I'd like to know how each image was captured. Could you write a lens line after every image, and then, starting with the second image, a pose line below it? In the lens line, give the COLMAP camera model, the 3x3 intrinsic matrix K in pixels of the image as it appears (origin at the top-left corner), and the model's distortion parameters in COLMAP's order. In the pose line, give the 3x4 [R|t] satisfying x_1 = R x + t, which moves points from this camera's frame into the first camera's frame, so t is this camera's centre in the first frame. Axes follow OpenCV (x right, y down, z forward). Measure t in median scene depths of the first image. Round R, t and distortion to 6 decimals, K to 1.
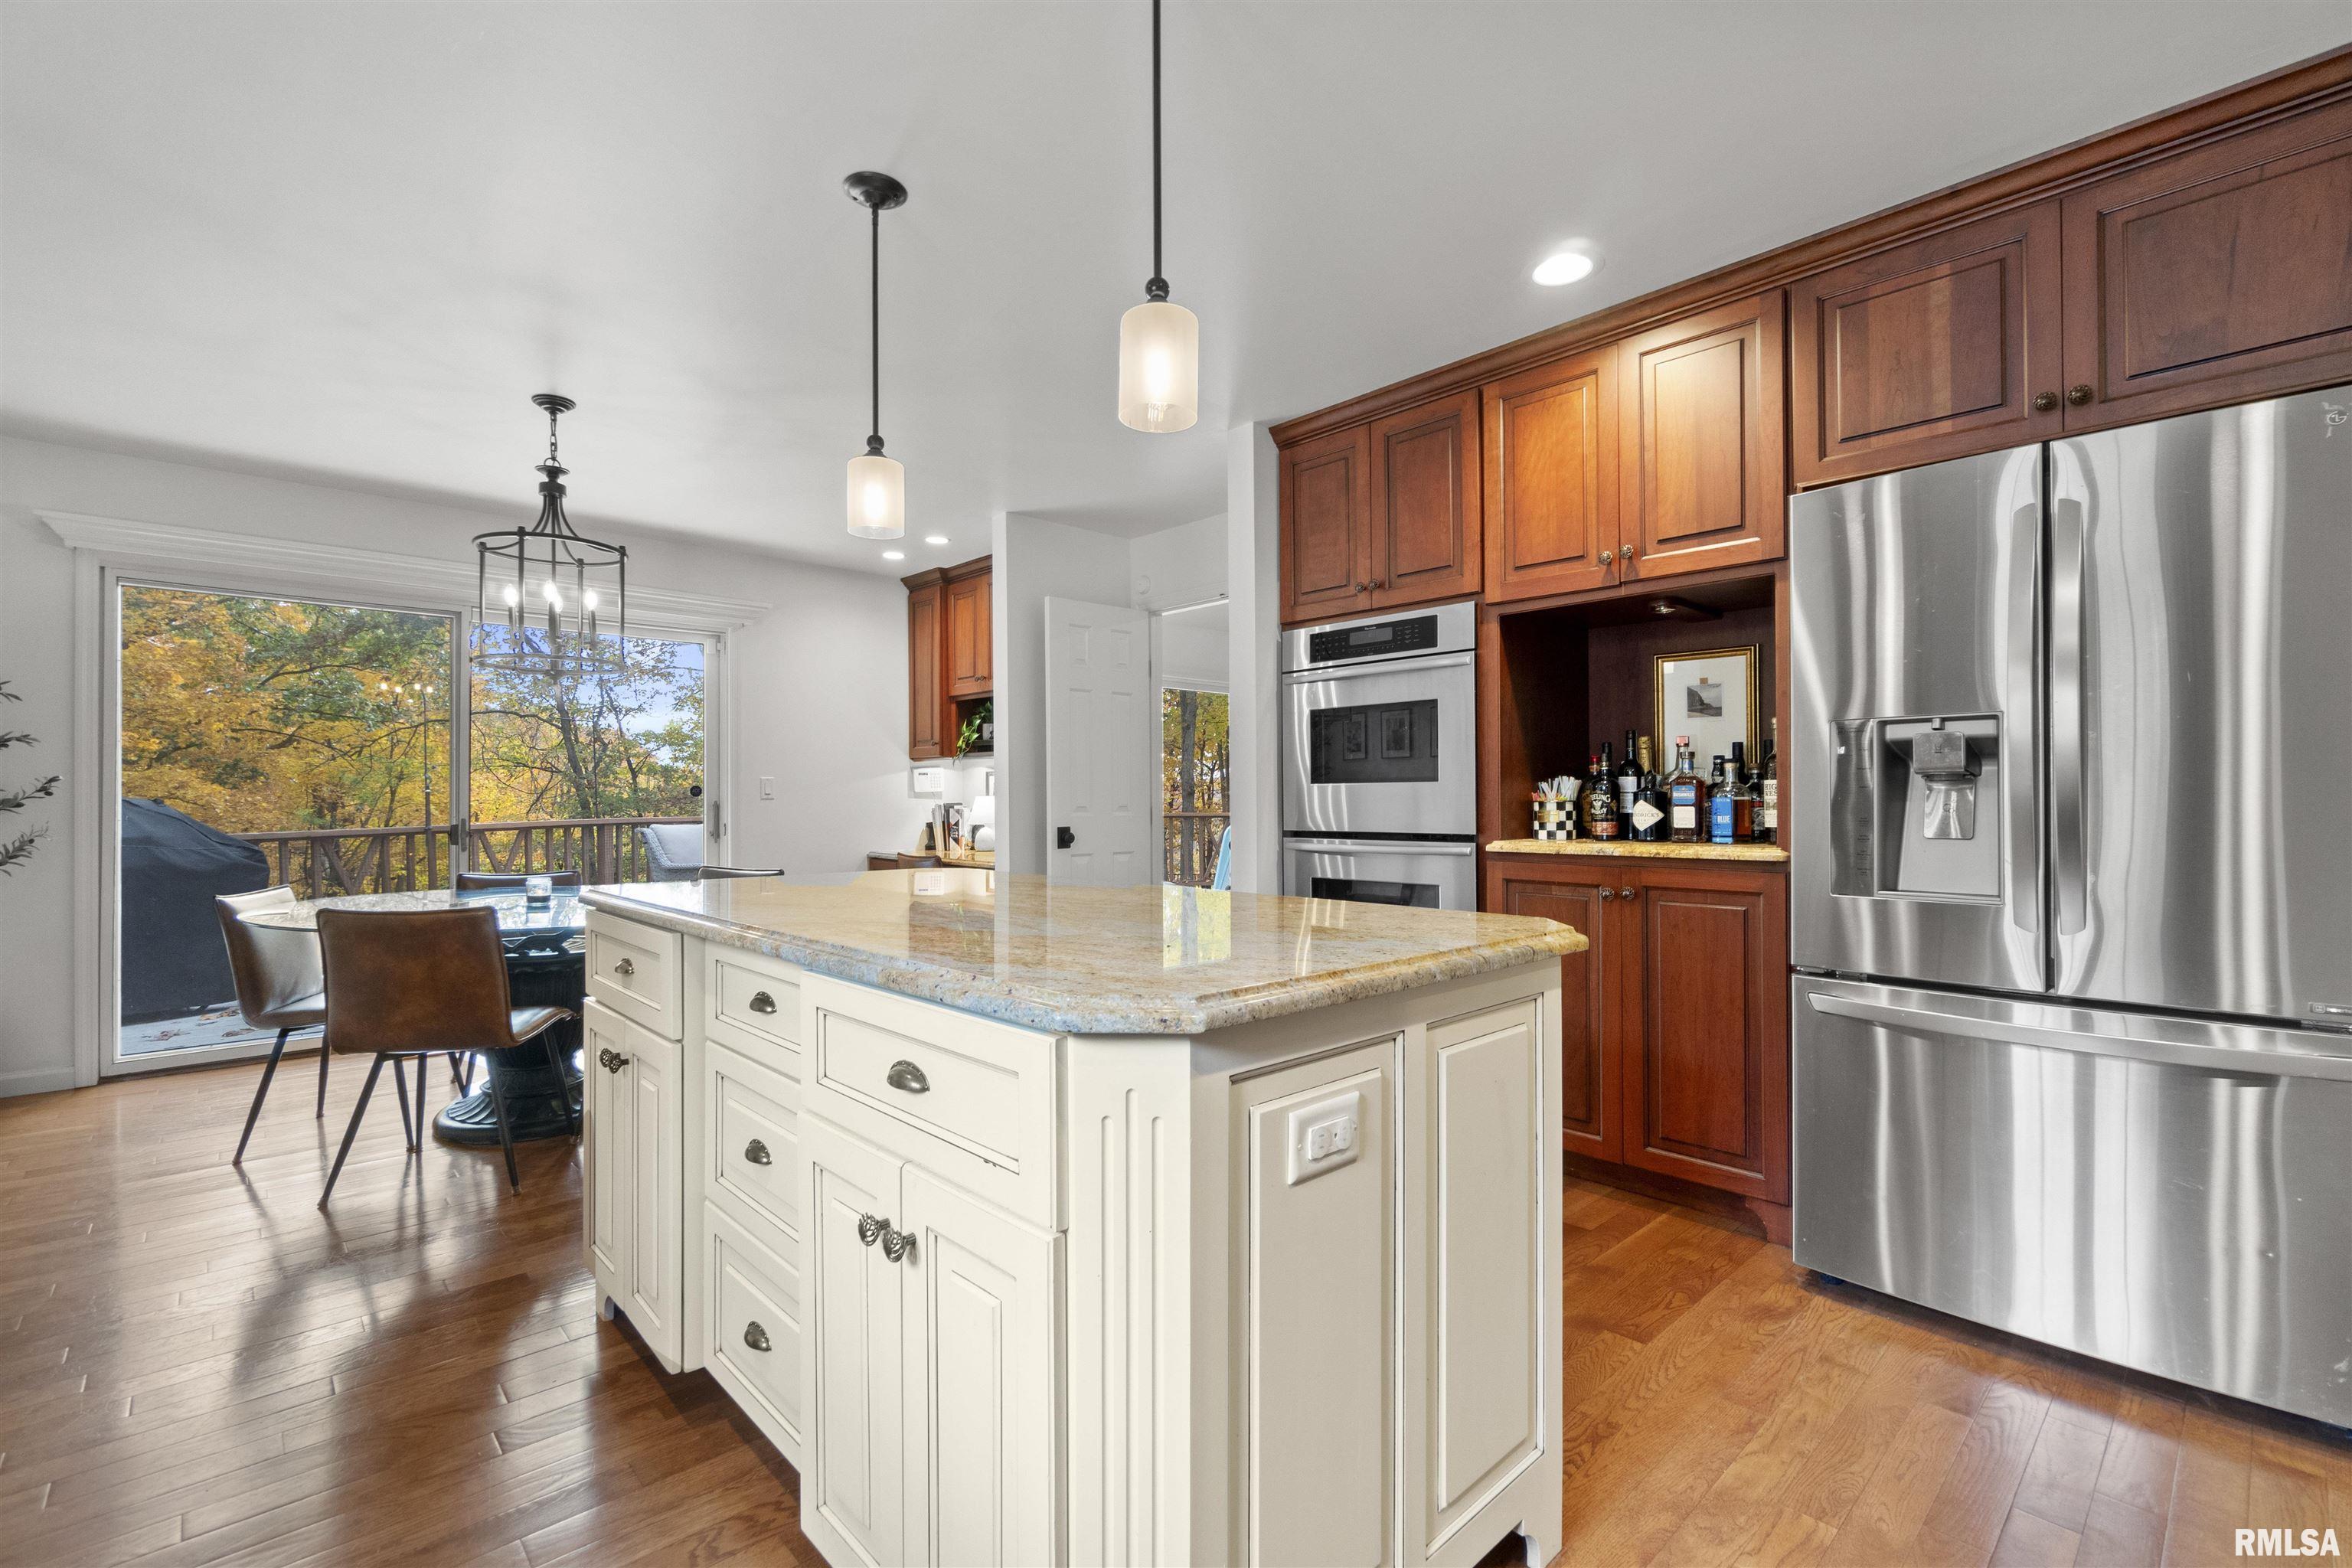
lens RADIAL K [[1019.6, 0, 1176.0], [0, 1019.6, 784.0], [0, 0, 1]] dist [0.001496, 0.011126]
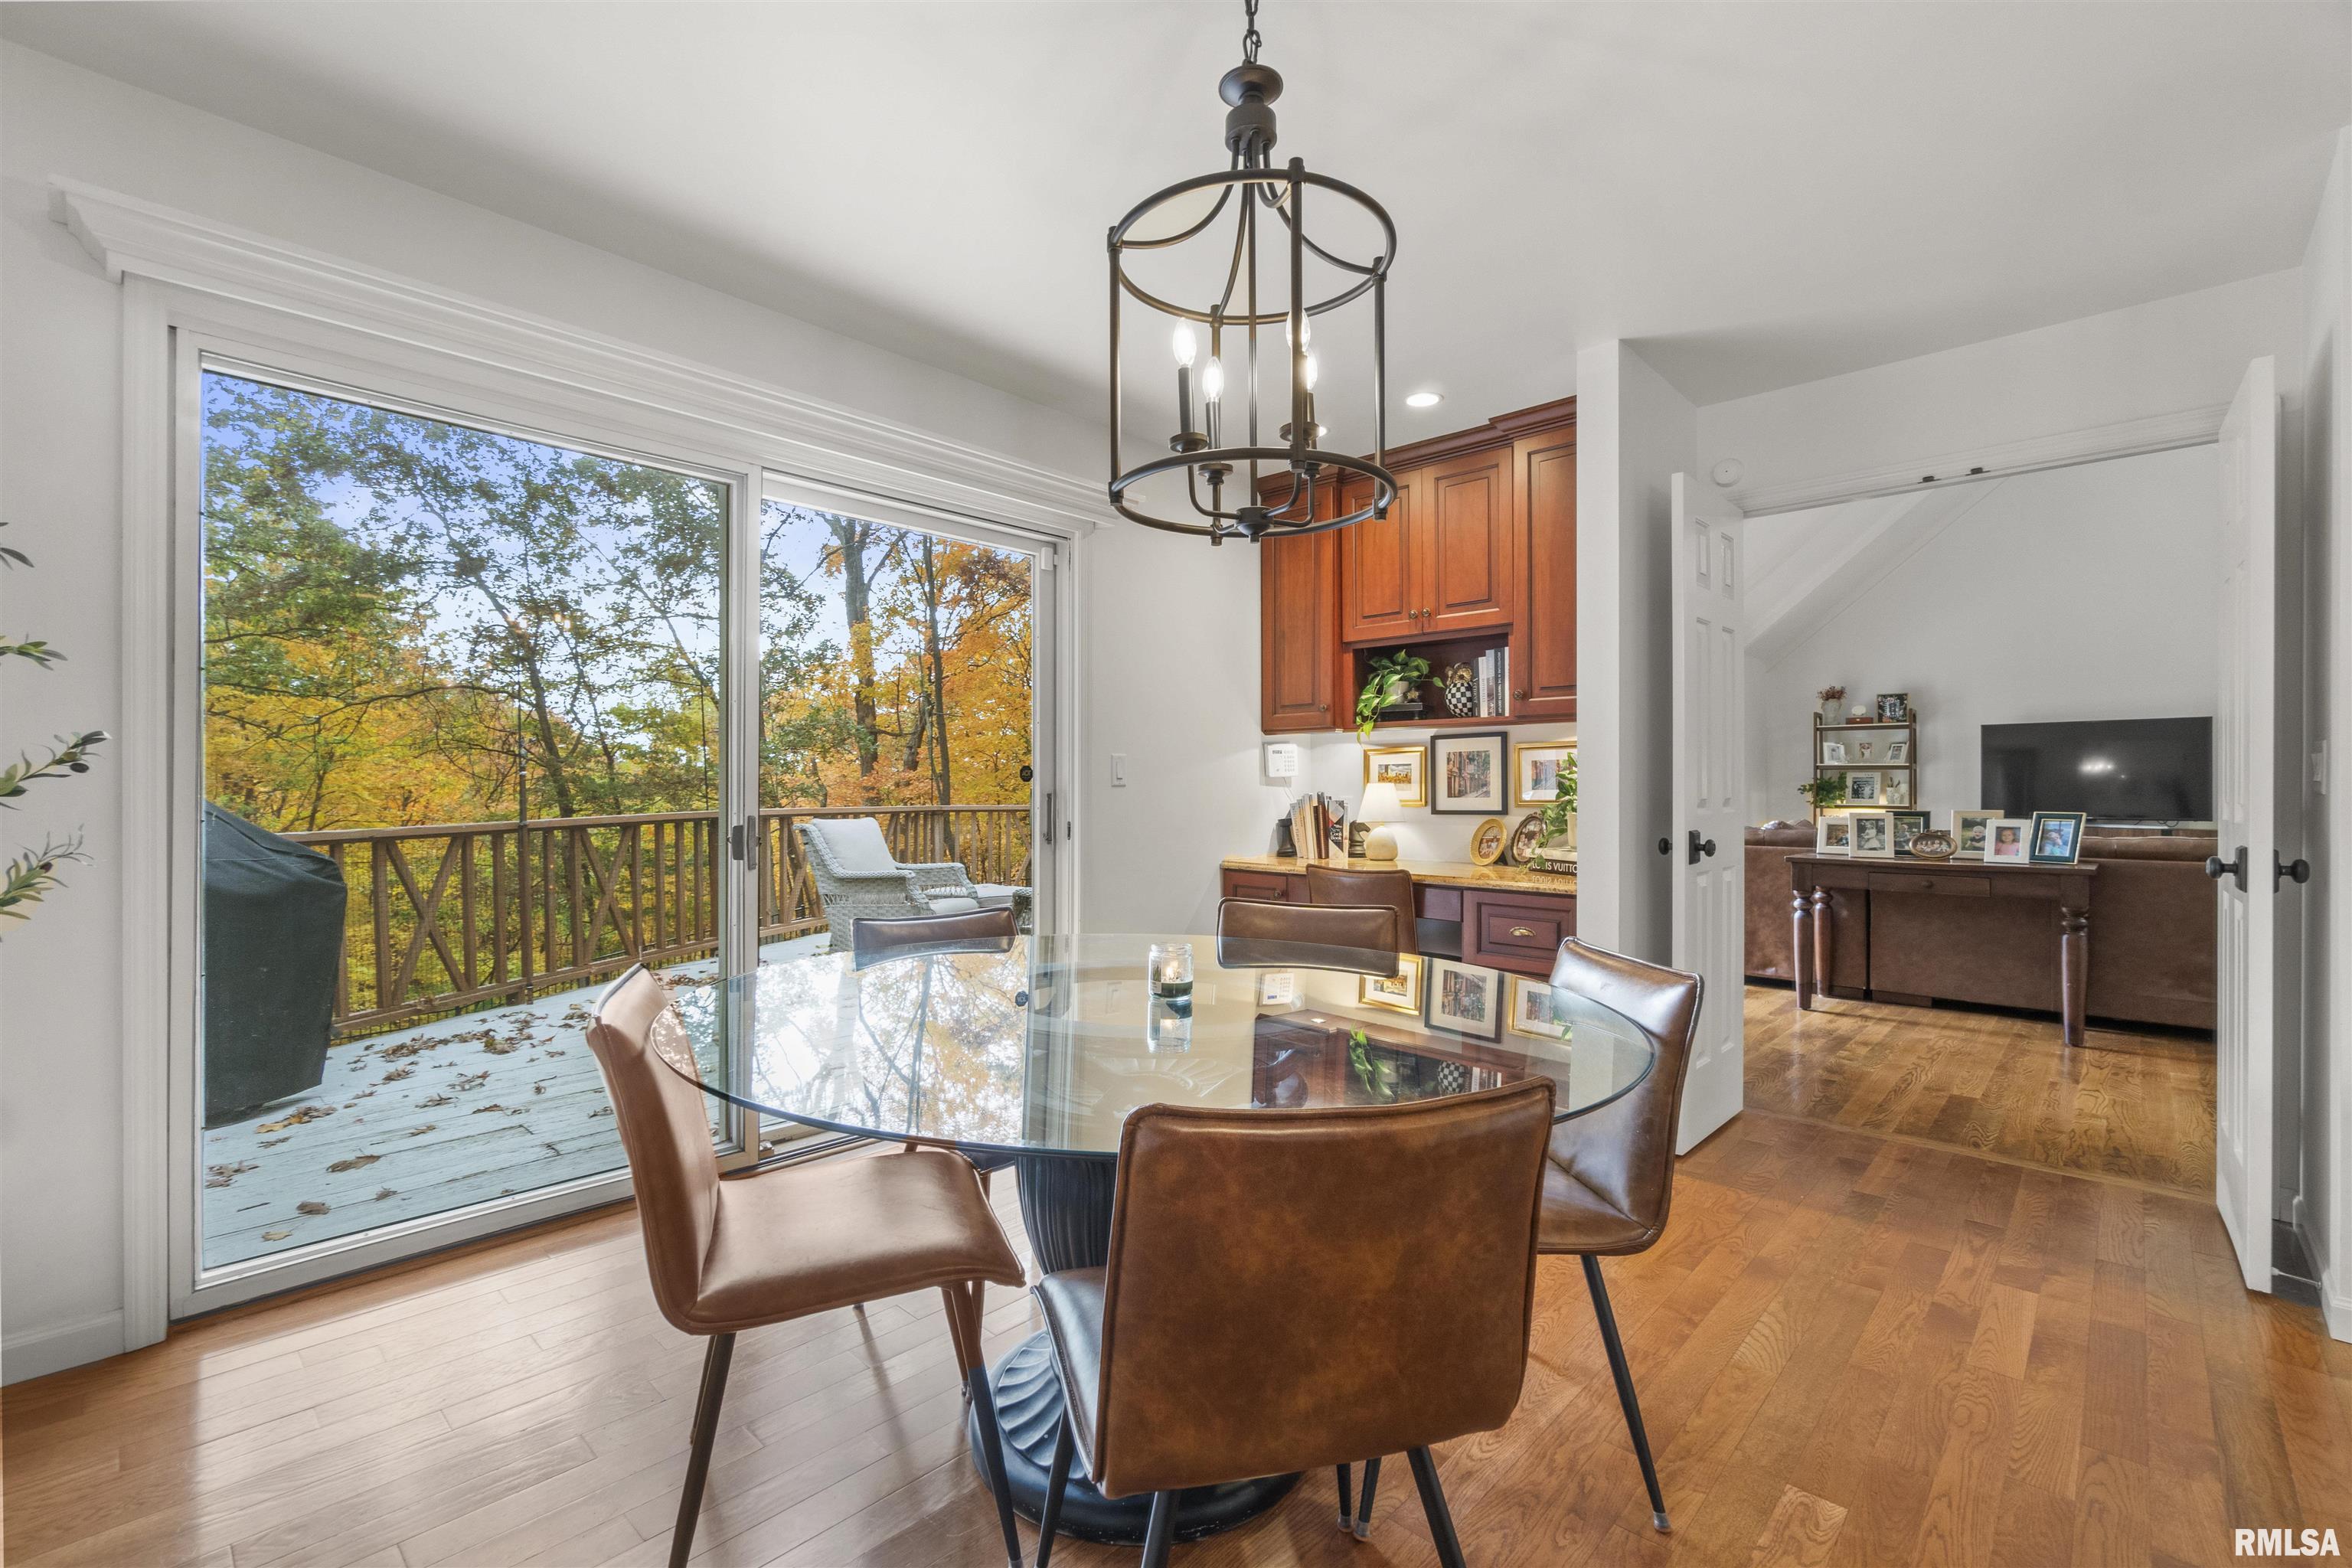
lens RADIAL K [[1017.8, 0, 1211.1], [0, 1017.8, 779.0], [0, 0, 1]] dist [0.008031, 0.000184]
pose [[0.996807, 0.003220, 0.079778, -0.341310], [-0.003634, 0.999981, 0.005038, 0.005677], [-0.079760, -0.005312, 0.996800, 0.273061]]
